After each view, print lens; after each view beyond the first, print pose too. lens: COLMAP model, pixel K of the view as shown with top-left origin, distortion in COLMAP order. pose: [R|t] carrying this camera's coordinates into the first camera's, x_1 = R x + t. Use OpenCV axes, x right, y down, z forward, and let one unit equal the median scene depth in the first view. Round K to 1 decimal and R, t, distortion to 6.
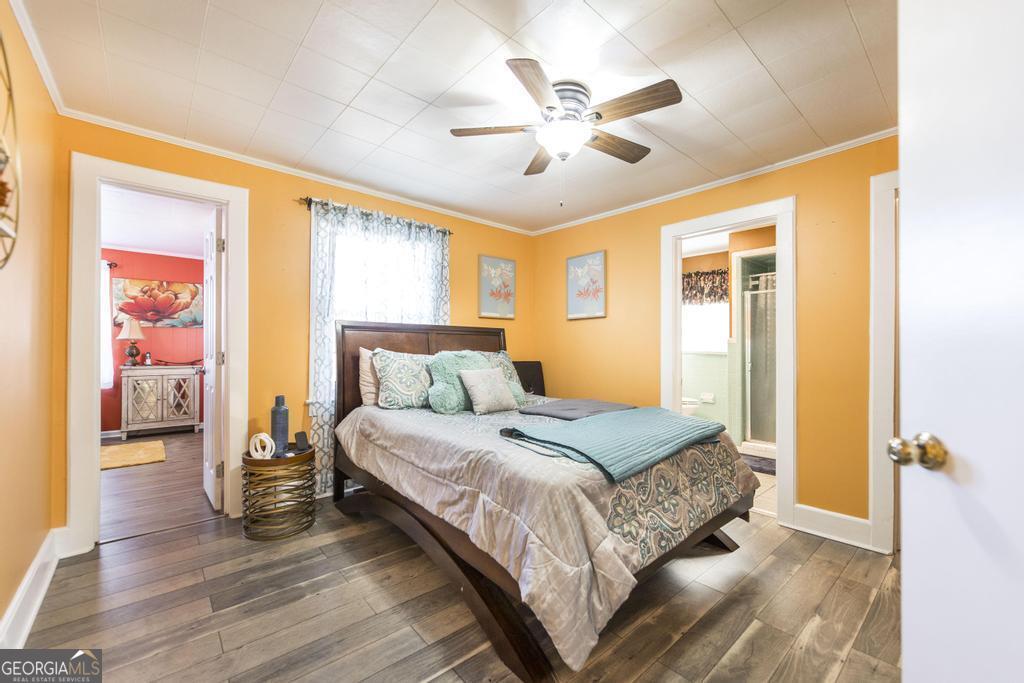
lens RADIAL K [[420.1, 0, 485.1], [0, 420.1, 344.4], [0, 0, 1]] dist [-0.003978, 0.000088]
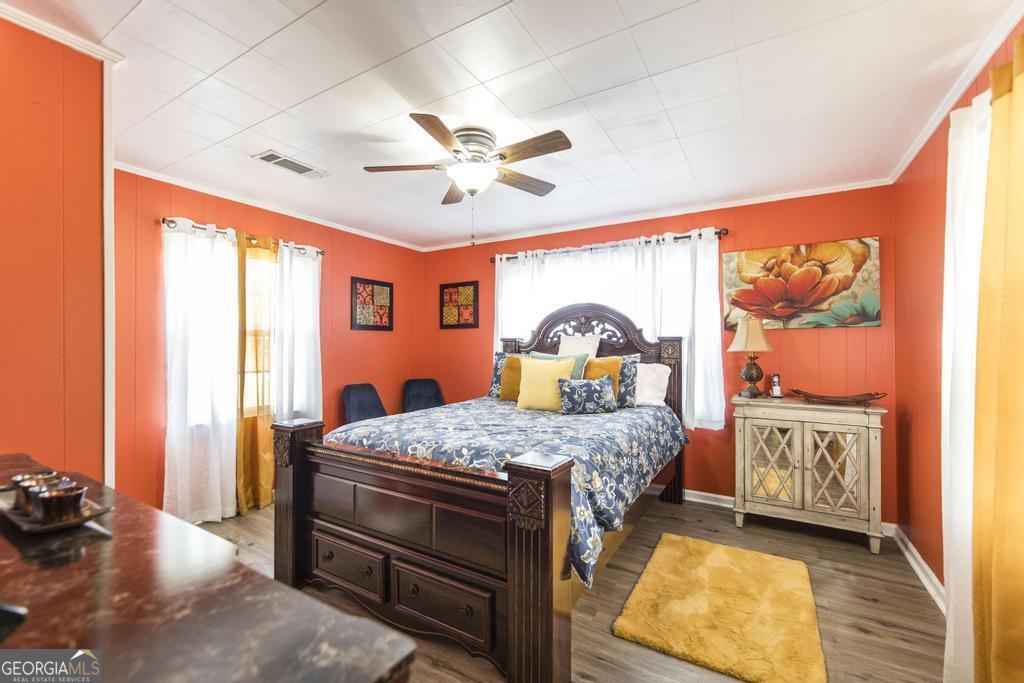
lens RADIAL K [[420.1, 0, 510.2], [0, 420.1, 346.8], [0, 0, 1]] dist [-0.003978, 0.000088]
pose [[0.342222, -0.006040, -0.939600, -0.399869], [0.003011, 0.999981, -0.005332, -0.016091], [0.939614, -0.001004, 0.342234, 0.475471]]
